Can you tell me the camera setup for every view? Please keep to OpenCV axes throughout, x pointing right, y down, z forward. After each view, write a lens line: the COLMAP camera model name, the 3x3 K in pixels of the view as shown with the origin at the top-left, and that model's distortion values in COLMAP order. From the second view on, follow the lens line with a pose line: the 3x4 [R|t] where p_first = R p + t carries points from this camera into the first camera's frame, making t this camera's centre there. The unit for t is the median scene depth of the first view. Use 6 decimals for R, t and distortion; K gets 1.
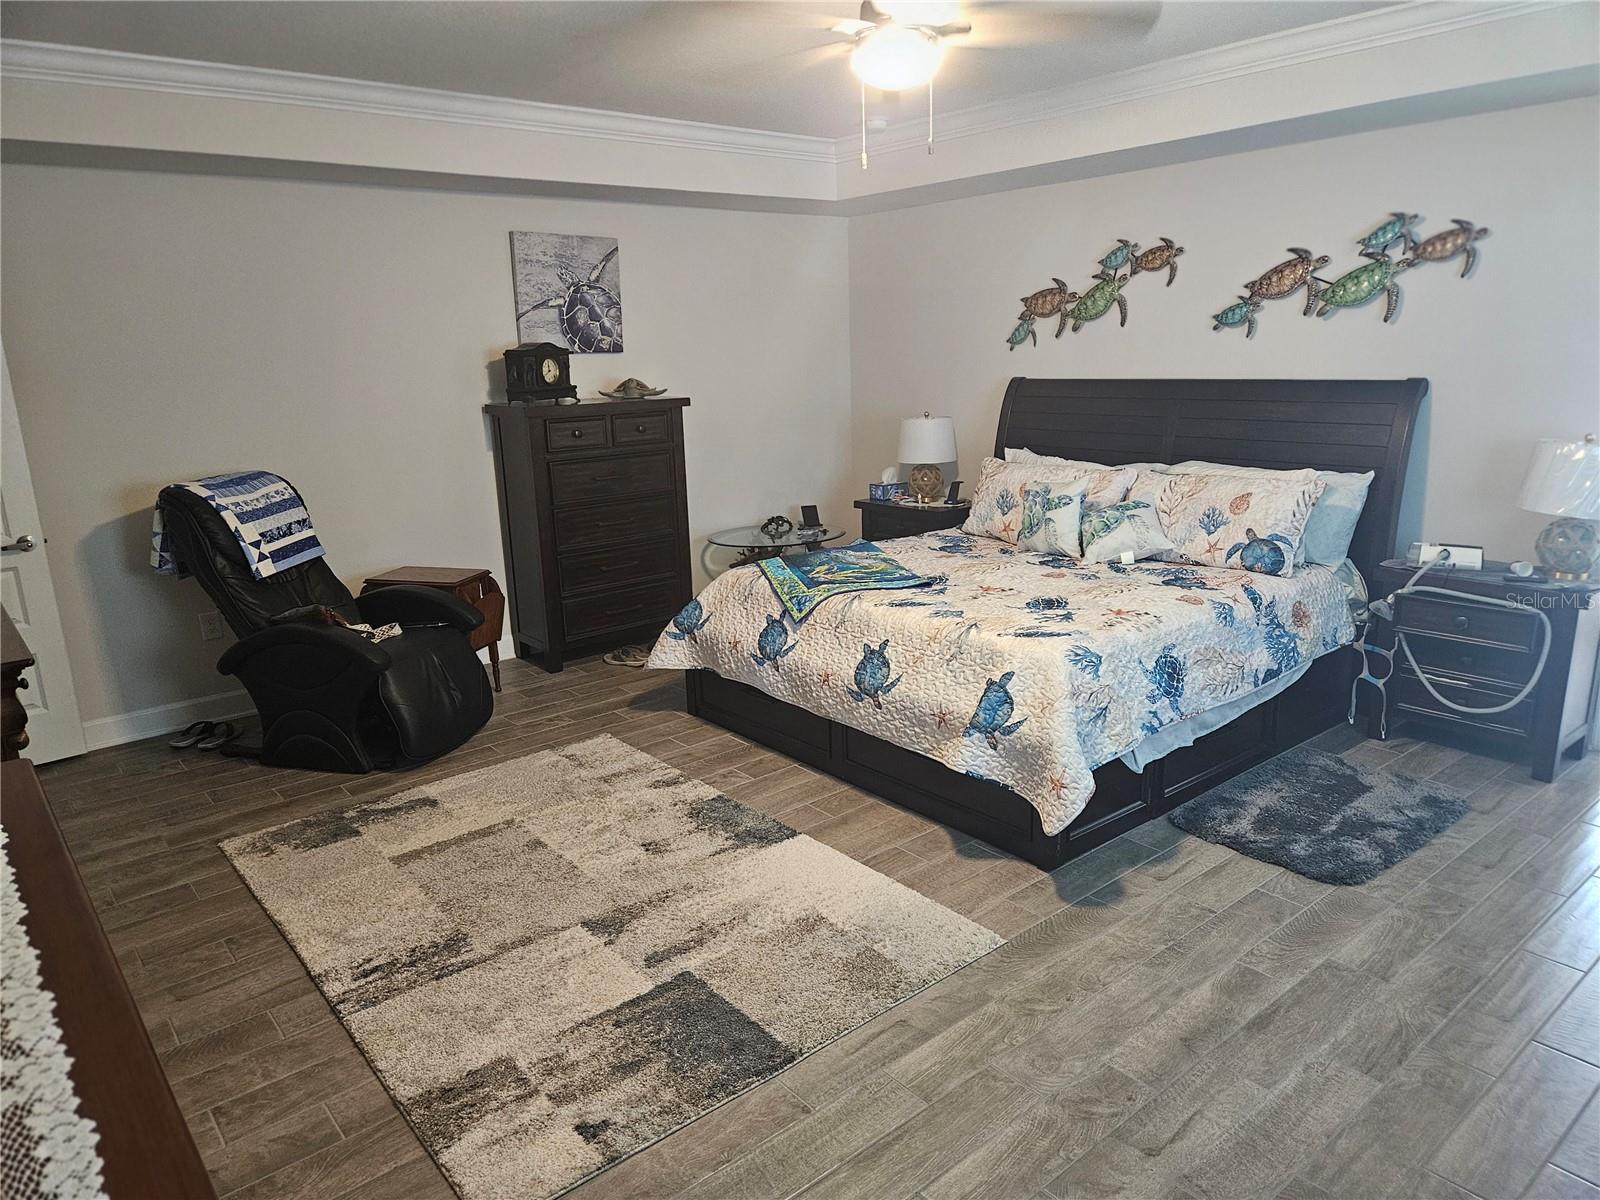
lens RADIAL K [[1039.4, 0, 805.3], [0, 1039.4, 600.6], [0, 0, 1]] dist [0.088953, -0.069706]
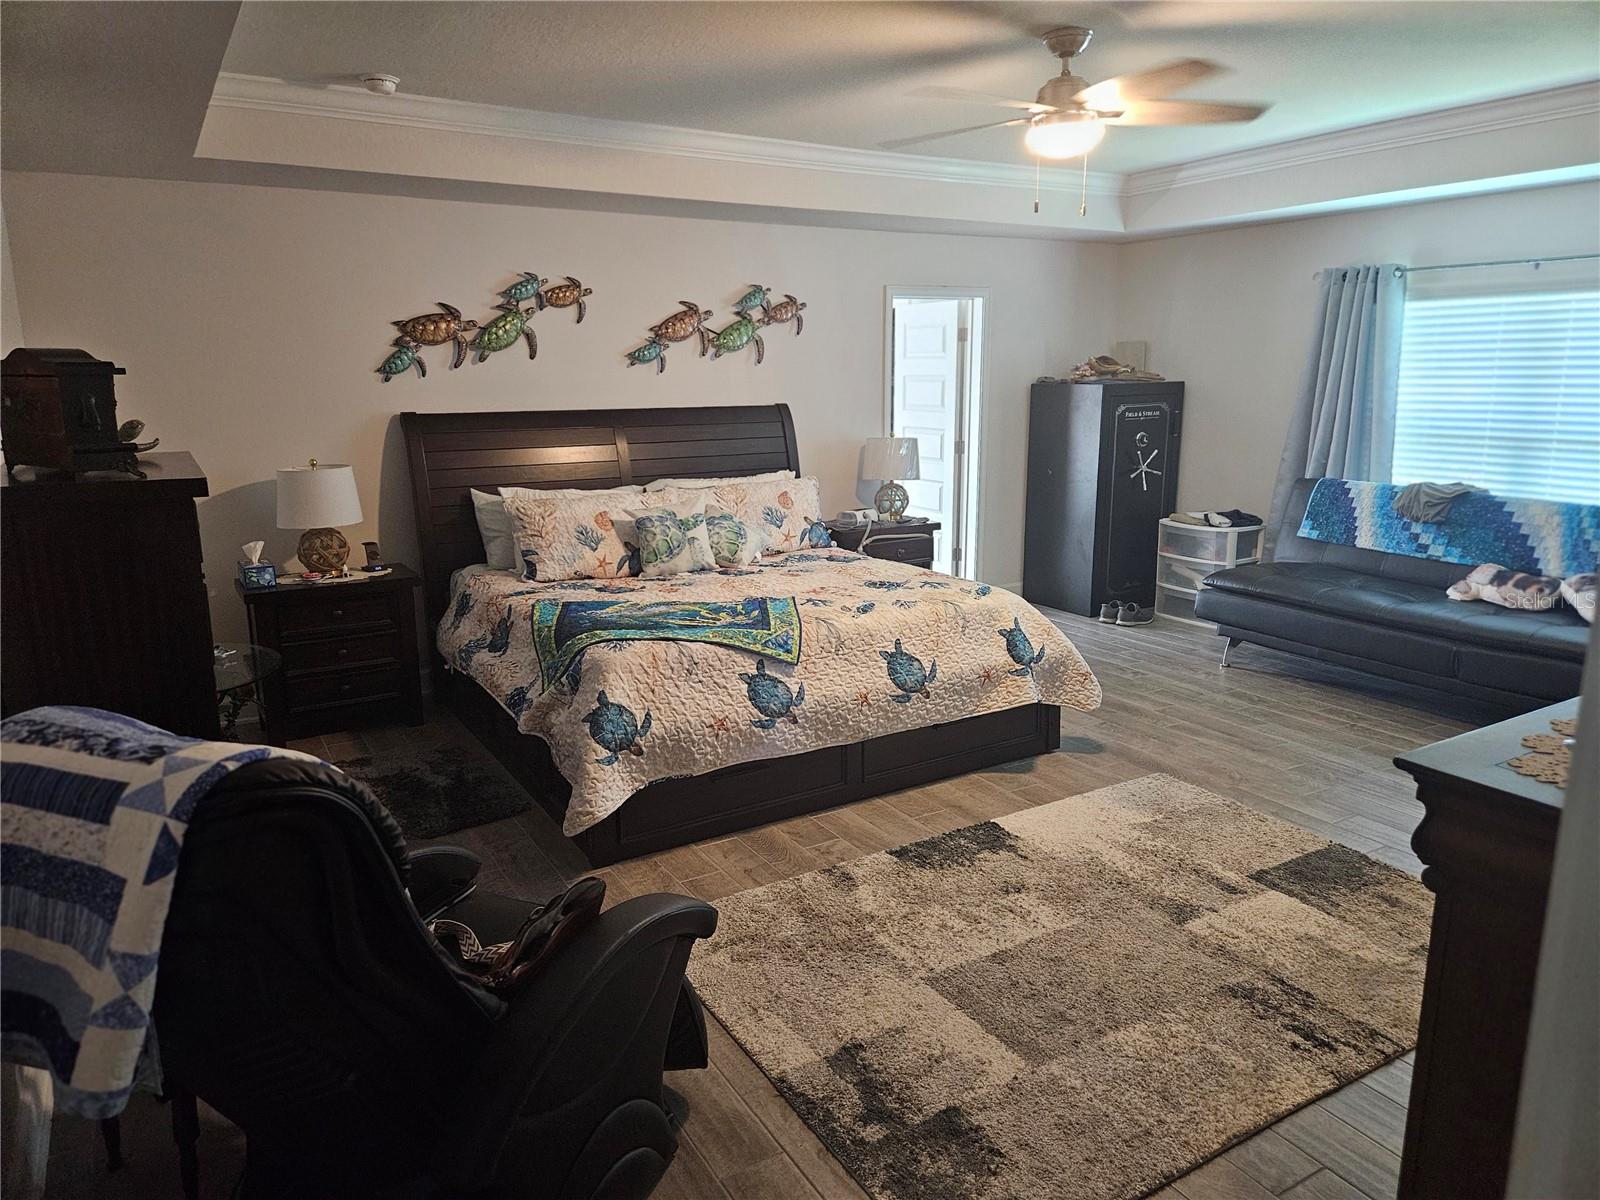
lens RADIAL K [[1039.4, 0, 805.3], [0, 1039.4, 600.6], [0, 0, 1]] dist [0.088953, -0.069706]
pose [[0.178004, -0.190386, 0.965437, -0.821855], [0.245288, 0.958721, 0.143836, -0.151225], [-0.952968, 0.211206, 0.217355, 0.733232]]
